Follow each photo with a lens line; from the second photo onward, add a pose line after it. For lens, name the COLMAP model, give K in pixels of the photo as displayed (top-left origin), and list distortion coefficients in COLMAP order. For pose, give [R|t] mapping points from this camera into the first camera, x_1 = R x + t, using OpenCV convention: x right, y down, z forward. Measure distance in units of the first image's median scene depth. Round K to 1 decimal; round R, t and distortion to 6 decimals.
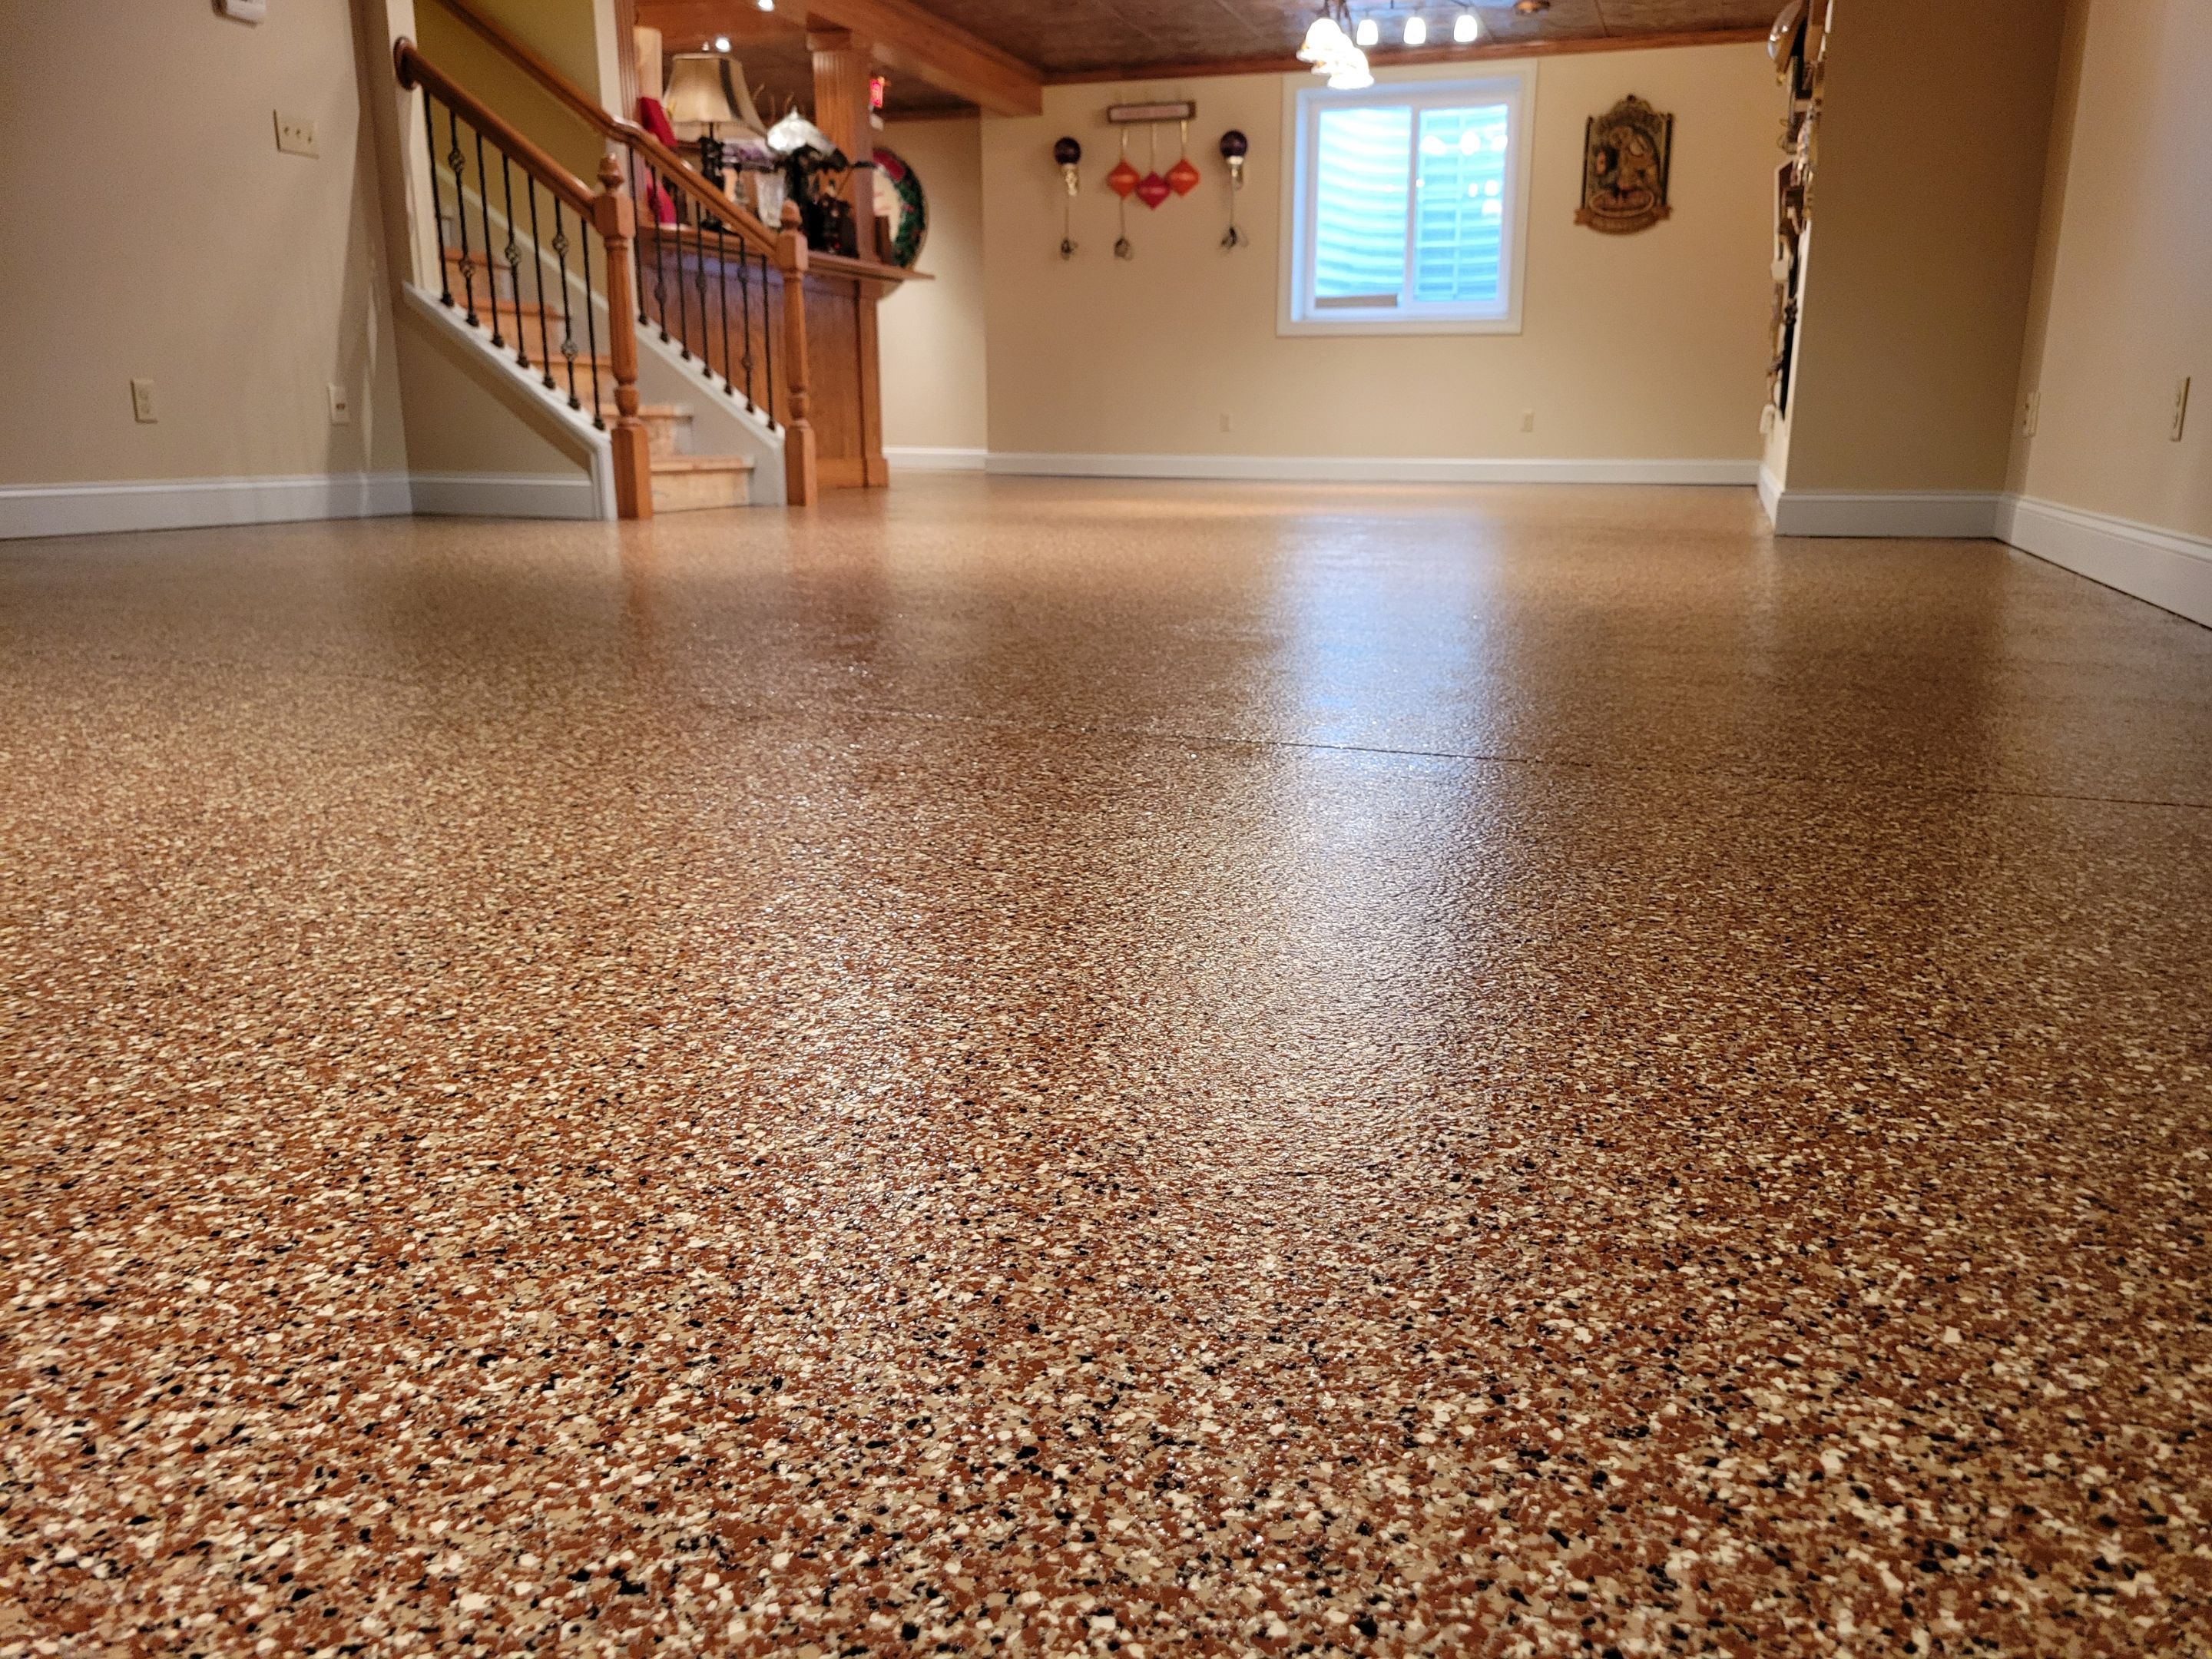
lens RADIAL K [[1656.9, 0, 1118.1], [0, 1656.9, 825.5], [0, 0, 1]] dist [0.044841, -0.035665]
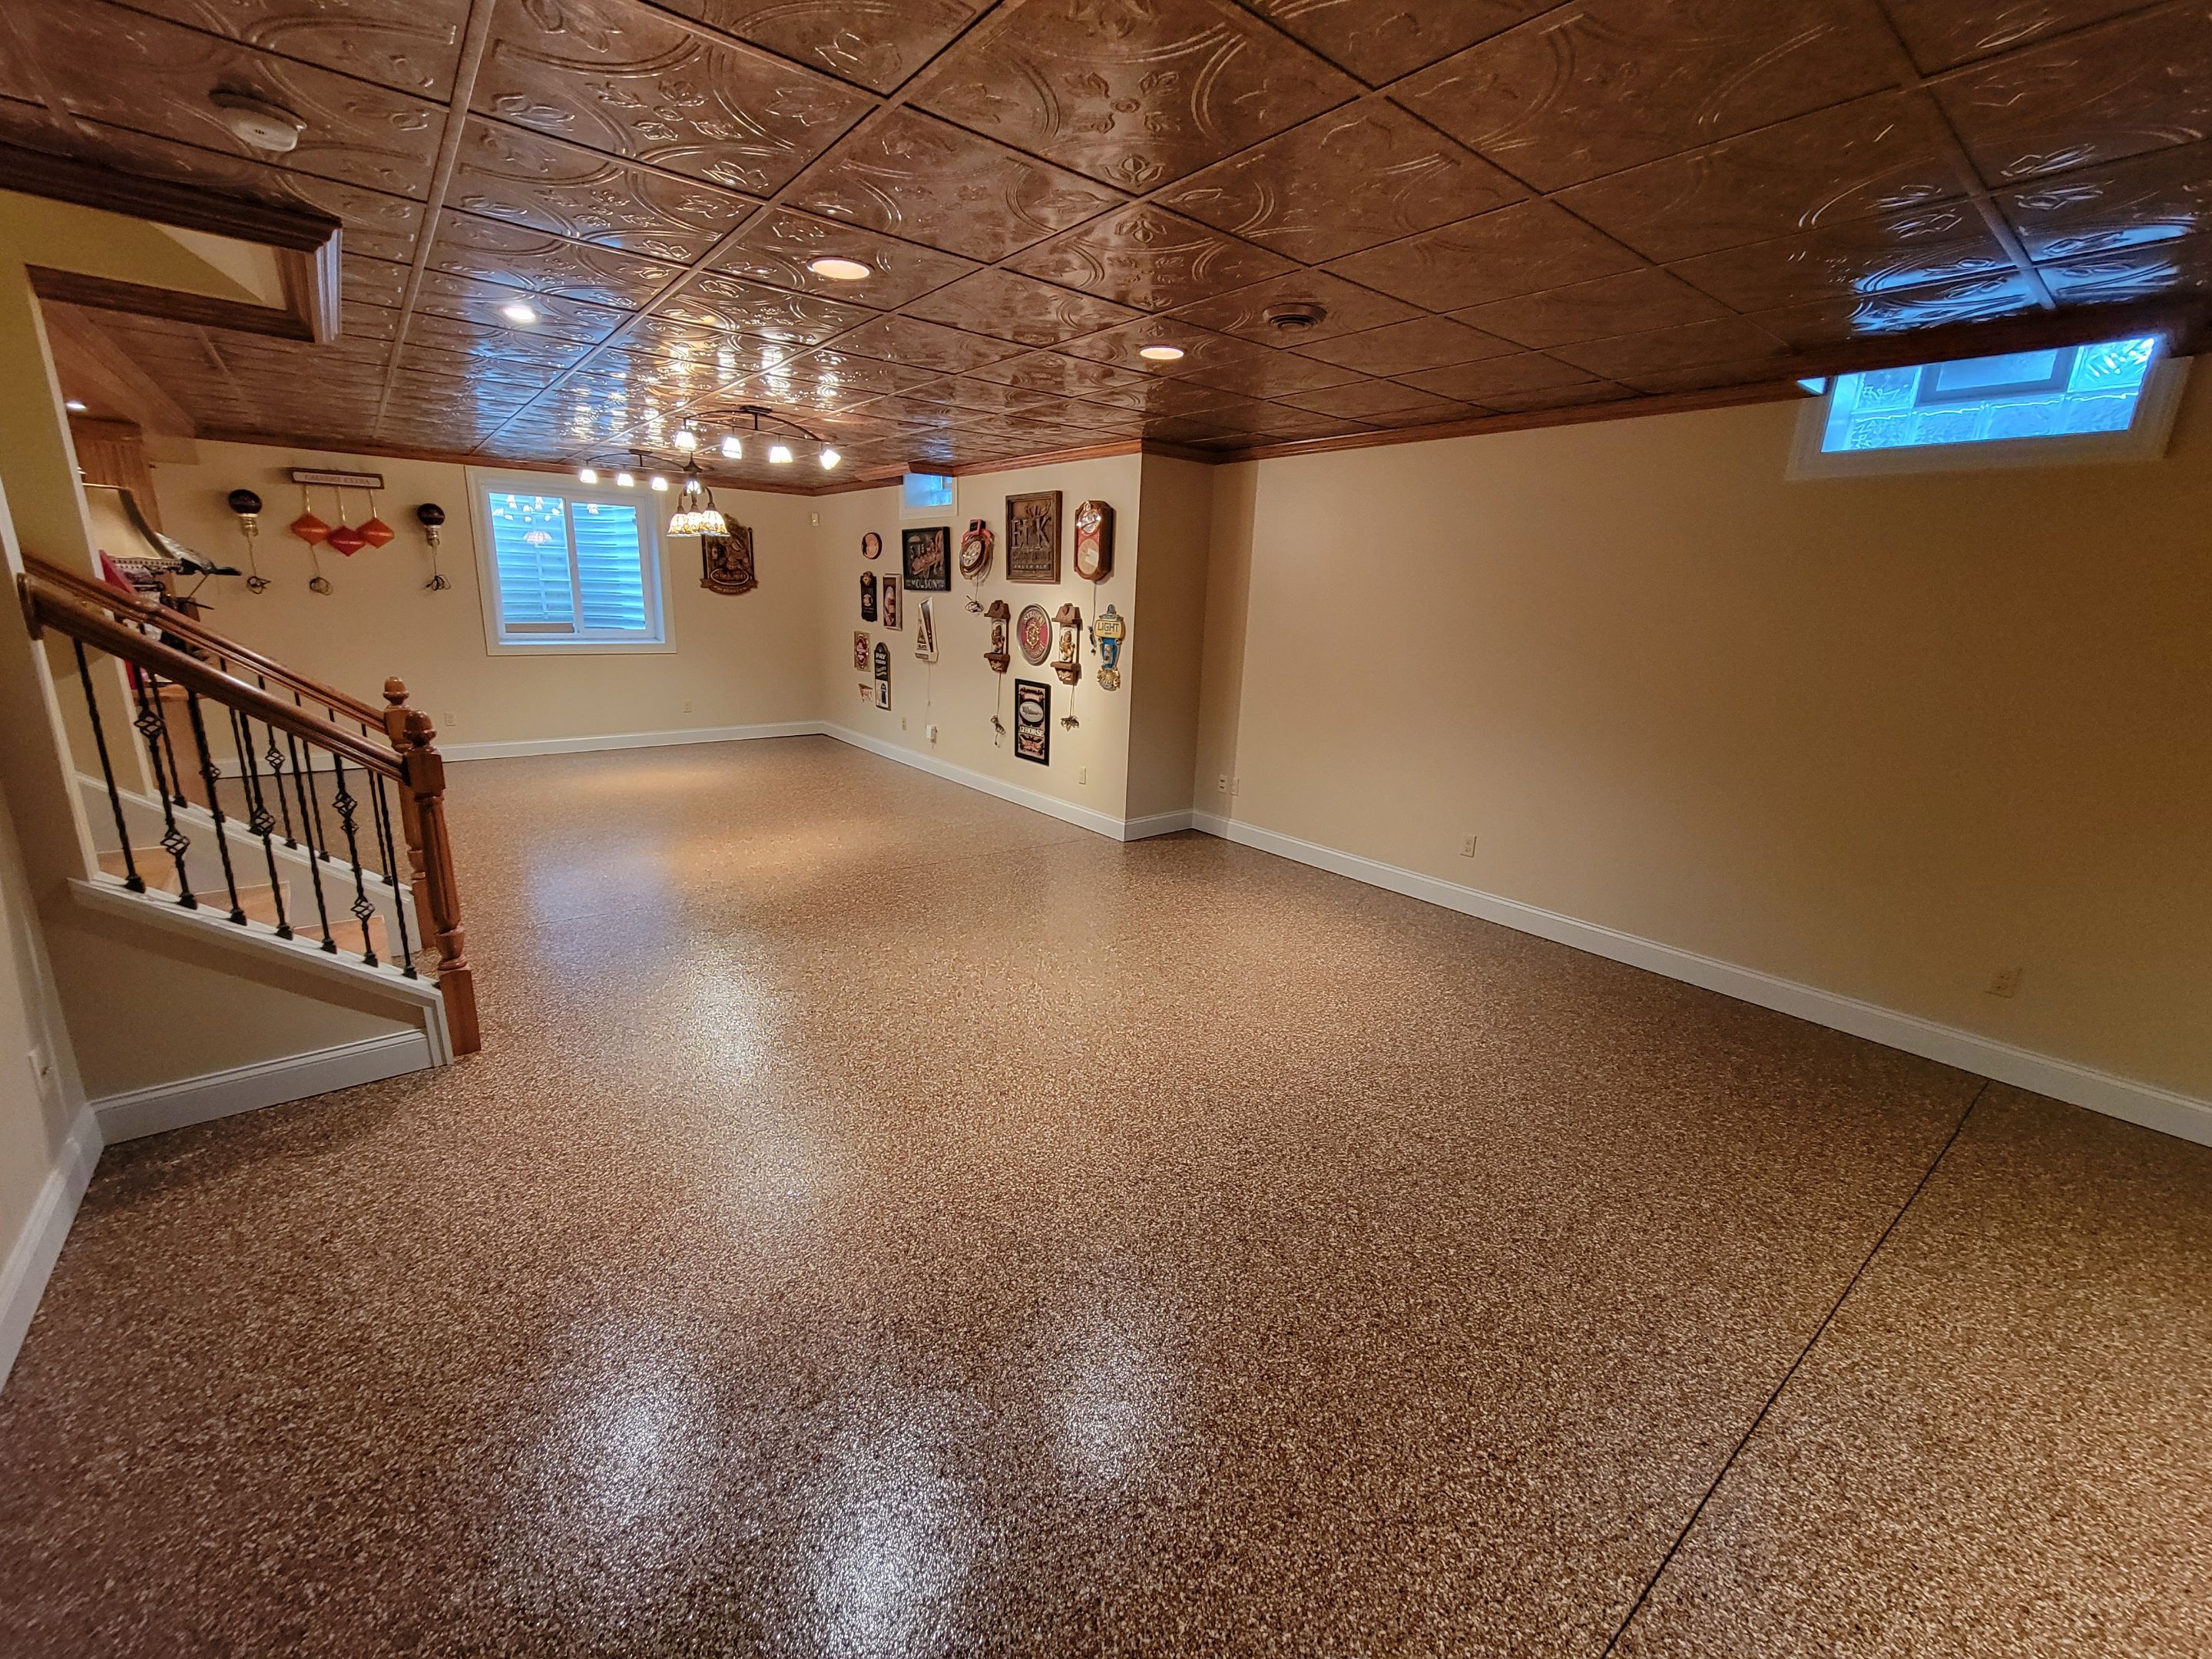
lens RADIAL K [[905.3, 0, 1095.2], [0, 905.3, 814.0], [0, 0, 1]] dist [-0.006506, -0.000323]
pose [[0.527383, -0.194108, 0.827157, -0.277722], [0.173920, 0.977601, 0.118524, -0.173784], [-0.831637, 0.081352, 0.549329, 0.207877]]
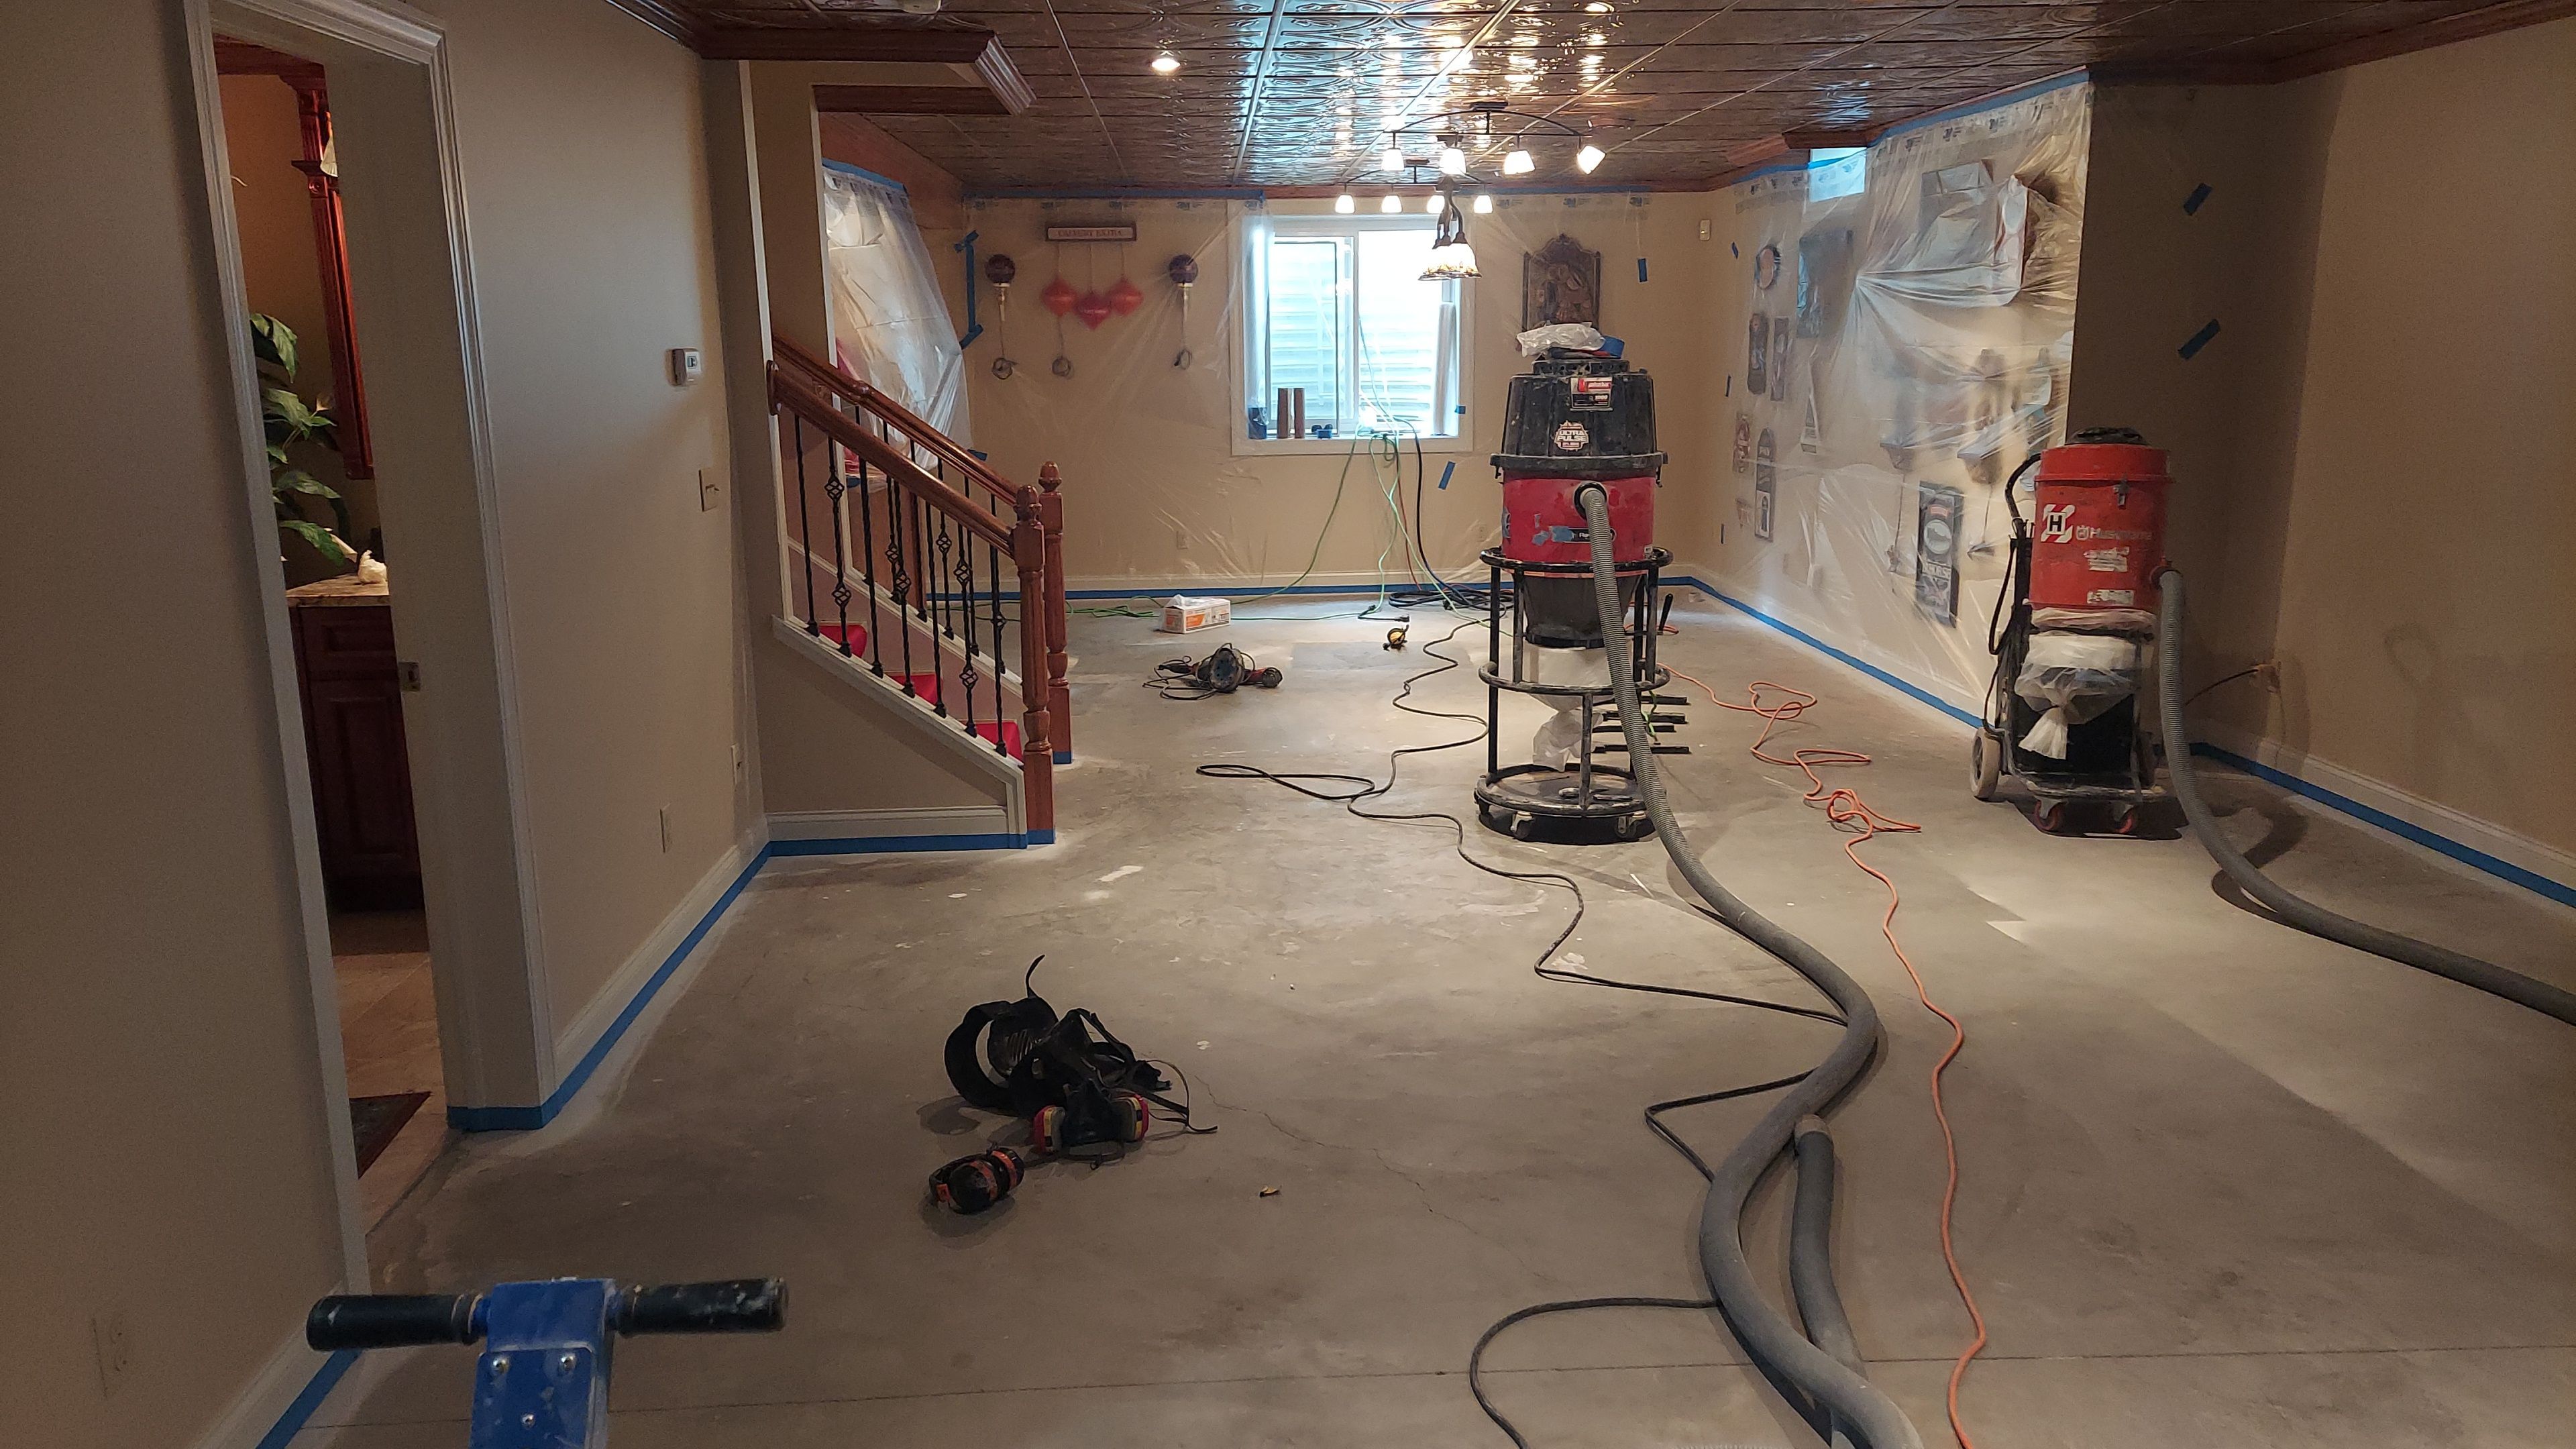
lens RADIAL K [[1845.3, 0, 1299.2], [0, 1845.3, 716.9], [0, 0, 1]] dist [0.031712, -0.002686]
pose [[0.922967, -0.098513, 0.372058, -0.293231], [0.112831, 0.993471, -0.016851, -0.120434], [-0.367969, 0.057533, 0.928057, -0.013911]]
